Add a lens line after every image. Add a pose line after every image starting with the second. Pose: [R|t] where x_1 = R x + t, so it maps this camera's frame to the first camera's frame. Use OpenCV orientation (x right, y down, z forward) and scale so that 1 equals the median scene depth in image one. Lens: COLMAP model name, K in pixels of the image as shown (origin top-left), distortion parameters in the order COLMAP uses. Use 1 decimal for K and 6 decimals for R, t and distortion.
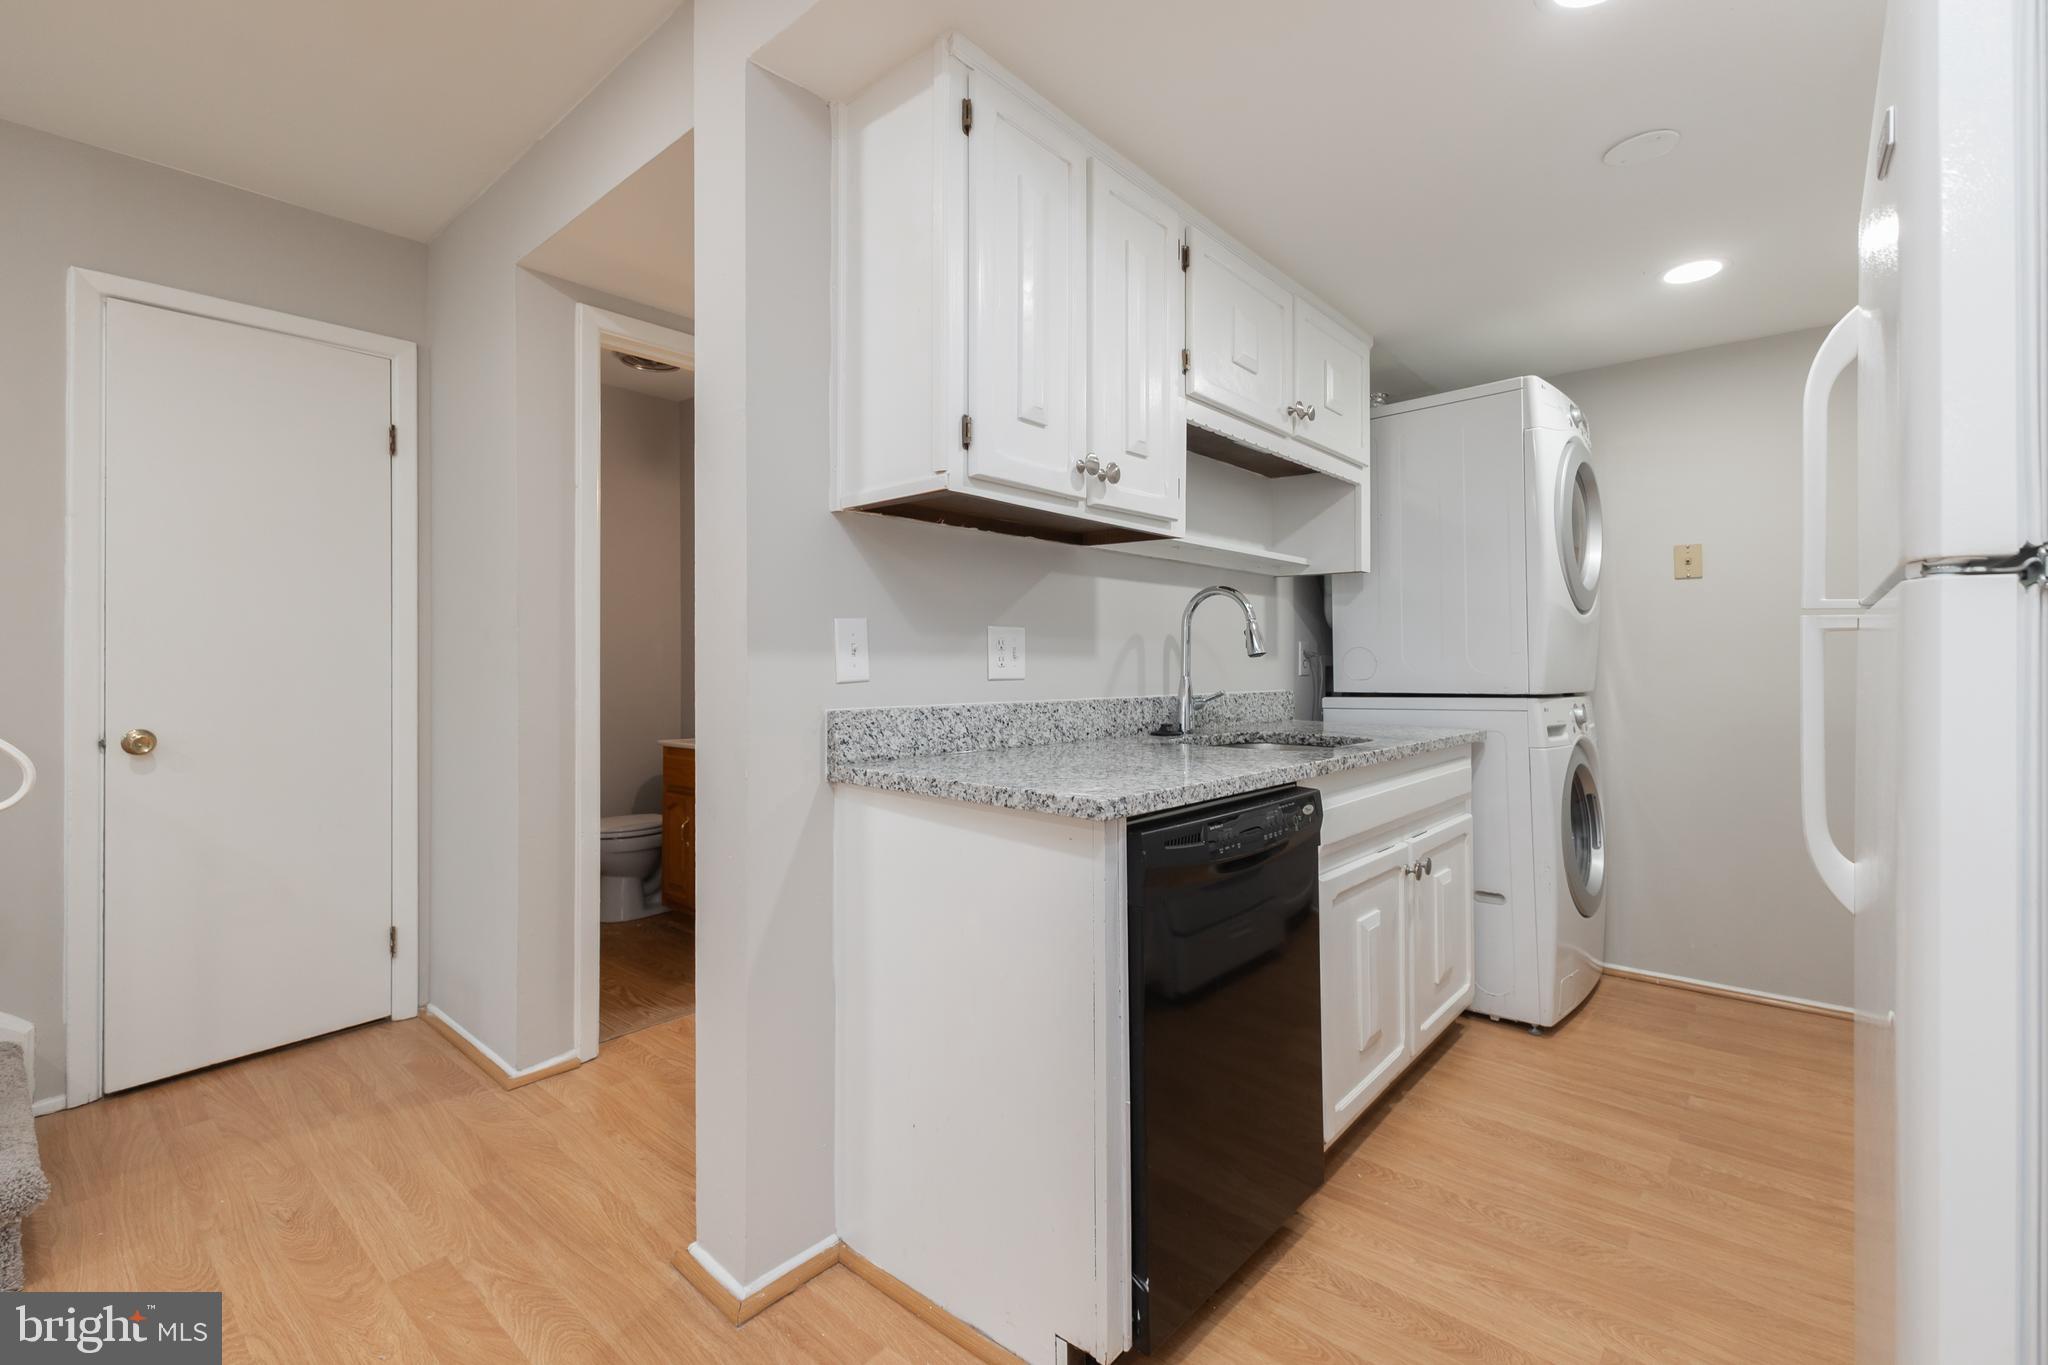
lens RADIAL K [[897.2, 0, 1030.1], [0, 897.2, 649.4], [0, 0, 1]] dist [0.014166, 0.000177]
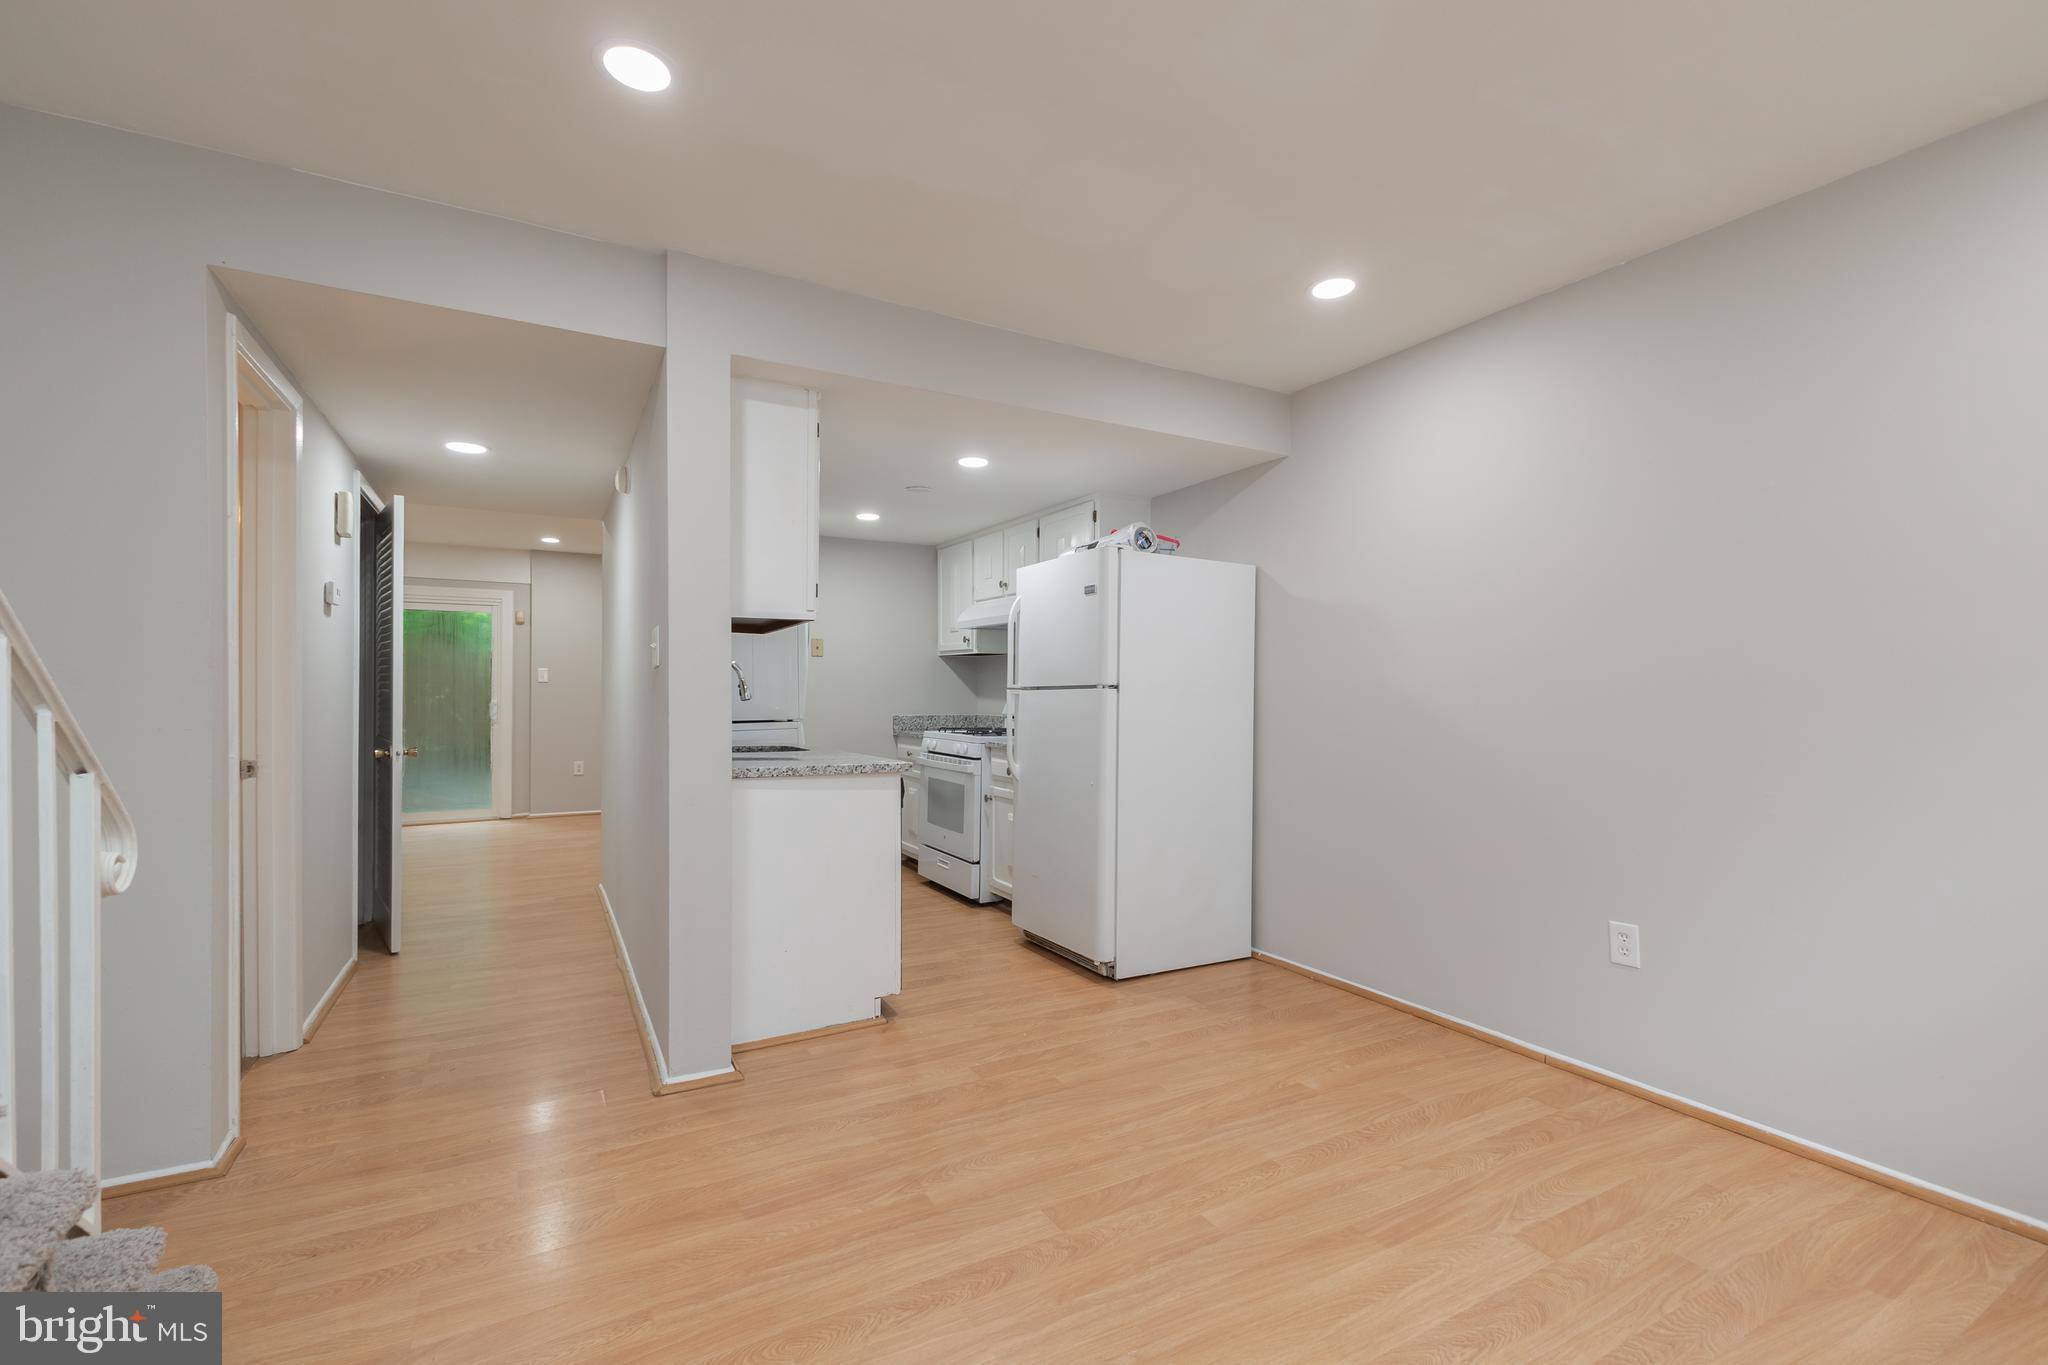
lens RADIAL K [[895.0, 0, 1023.0], [0, 895.0, 690.6], [0, 0, 1]] dist [0.013316, 0.000084]
pose [[0.352216, 0.003907, 0.935911, -1.128741], [-0.014328, 0.999897, 0.001218, -0.020389], [-0.935809, -0.013839, 0.352235, -0.081658]]
